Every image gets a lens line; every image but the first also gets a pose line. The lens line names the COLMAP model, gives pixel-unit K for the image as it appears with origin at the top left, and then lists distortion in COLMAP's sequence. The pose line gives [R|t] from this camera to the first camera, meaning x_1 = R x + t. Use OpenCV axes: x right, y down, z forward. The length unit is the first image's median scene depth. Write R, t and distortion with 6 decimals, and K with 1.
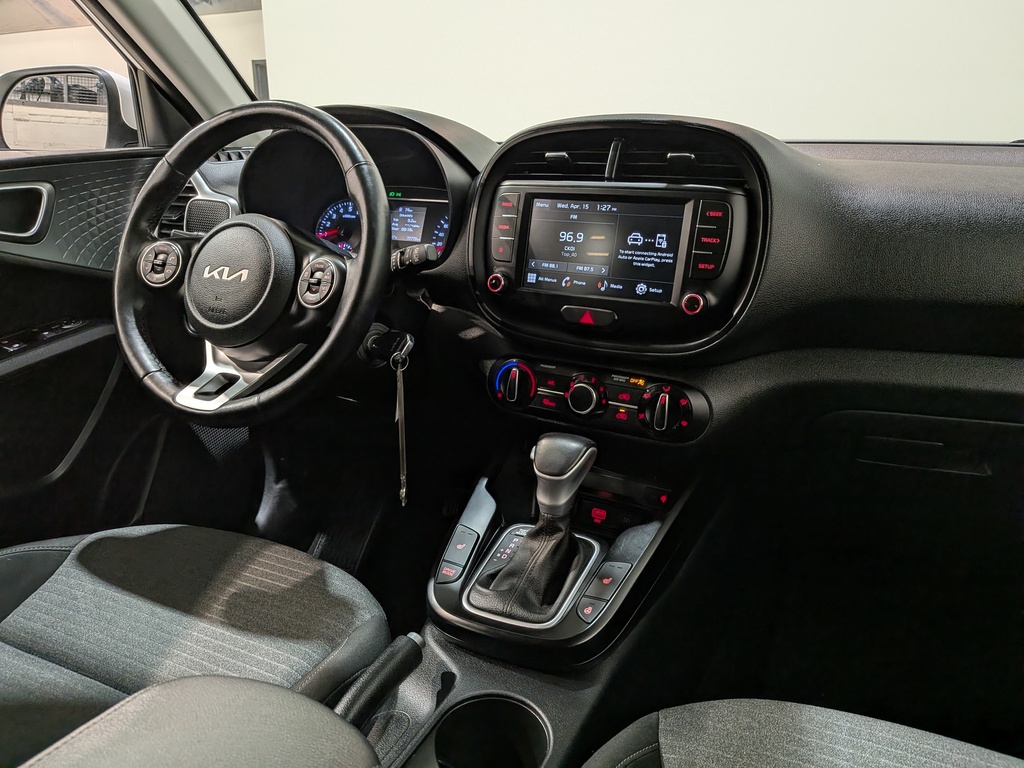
lens RADIAL K [[727.3, 0, 529.7], [0, 727.3, 372.5], [0, 0, 1]] dist [0.088895, -0.161194]
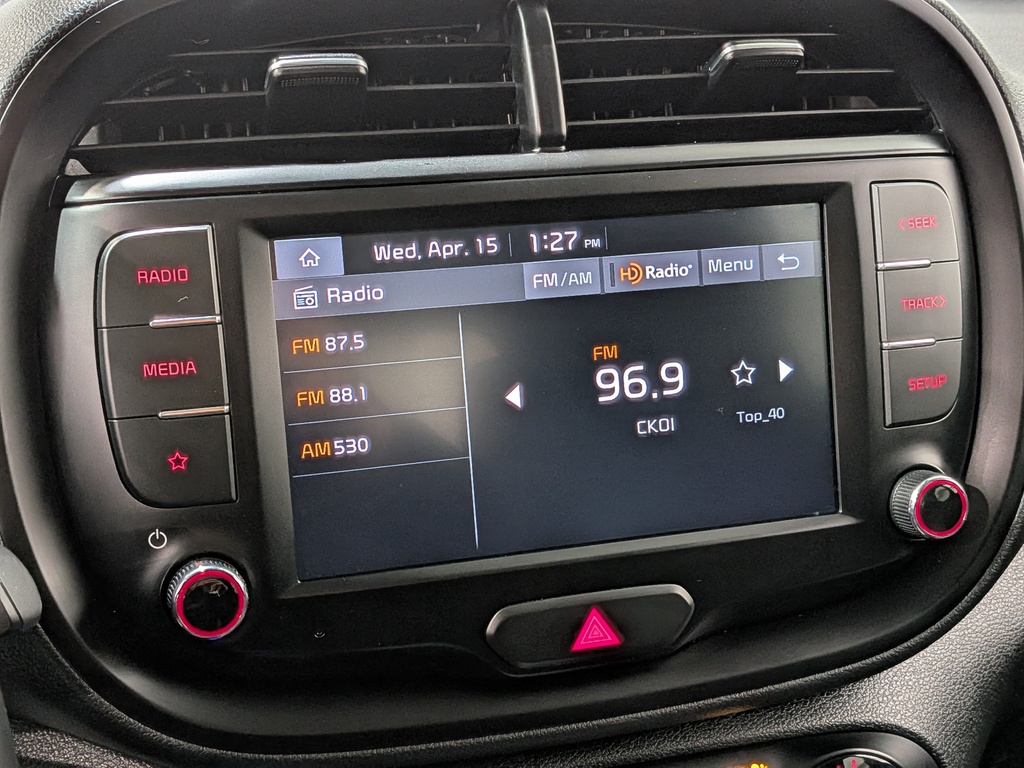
lens RADIAL K [[1489.1, 0, 512.0], [0, 1489.1, 384.0], [0, 0, 1]] dist [0.091086, -0.165998]
pose [[0.686569, -0.230042, 0.689713, -0.316500], [0.219311, 0.969966, 0.105204, -0.232668], [-0.693200, 0.079031, 0.716399, 0.591666]]
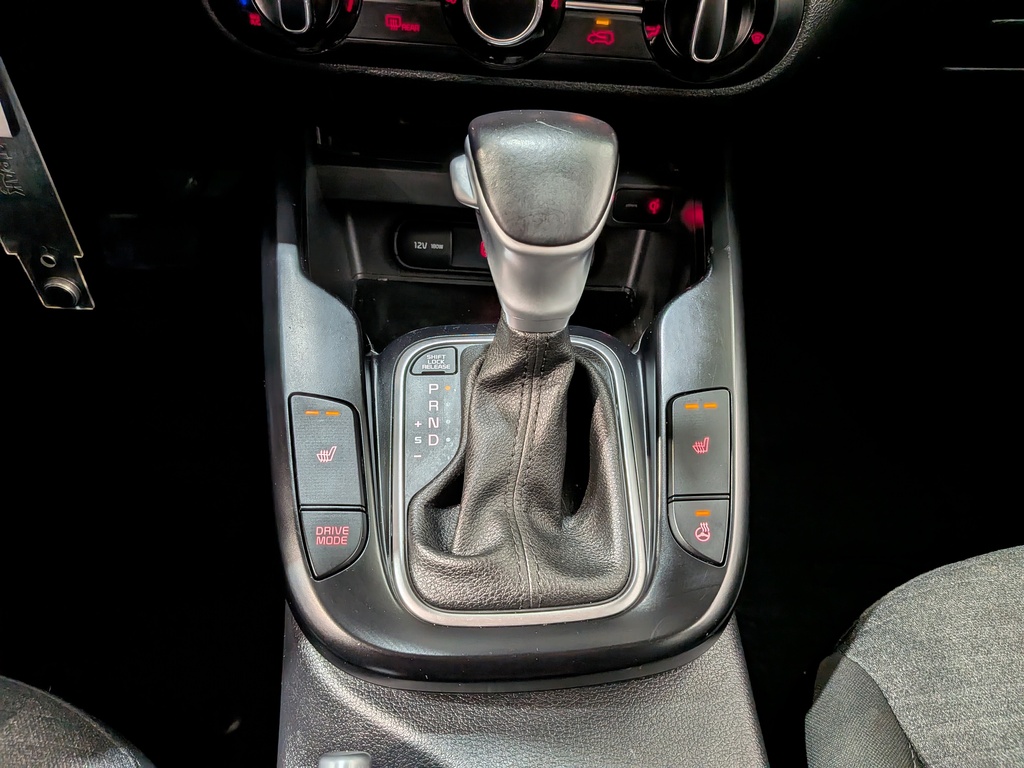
lens RADIAL K [[756.0, 0, 525.9], [0, 756.0, 382.2], [0, 0, 1]] dist [0.092544, -0.179012]
pose [[0.879970, -0.304297, 0.364768, -0.127618], [0.080370, 0.852188, 0.517027, -0.000697], [-0.468180, -0.425652, 0.774356, 0.597288]]
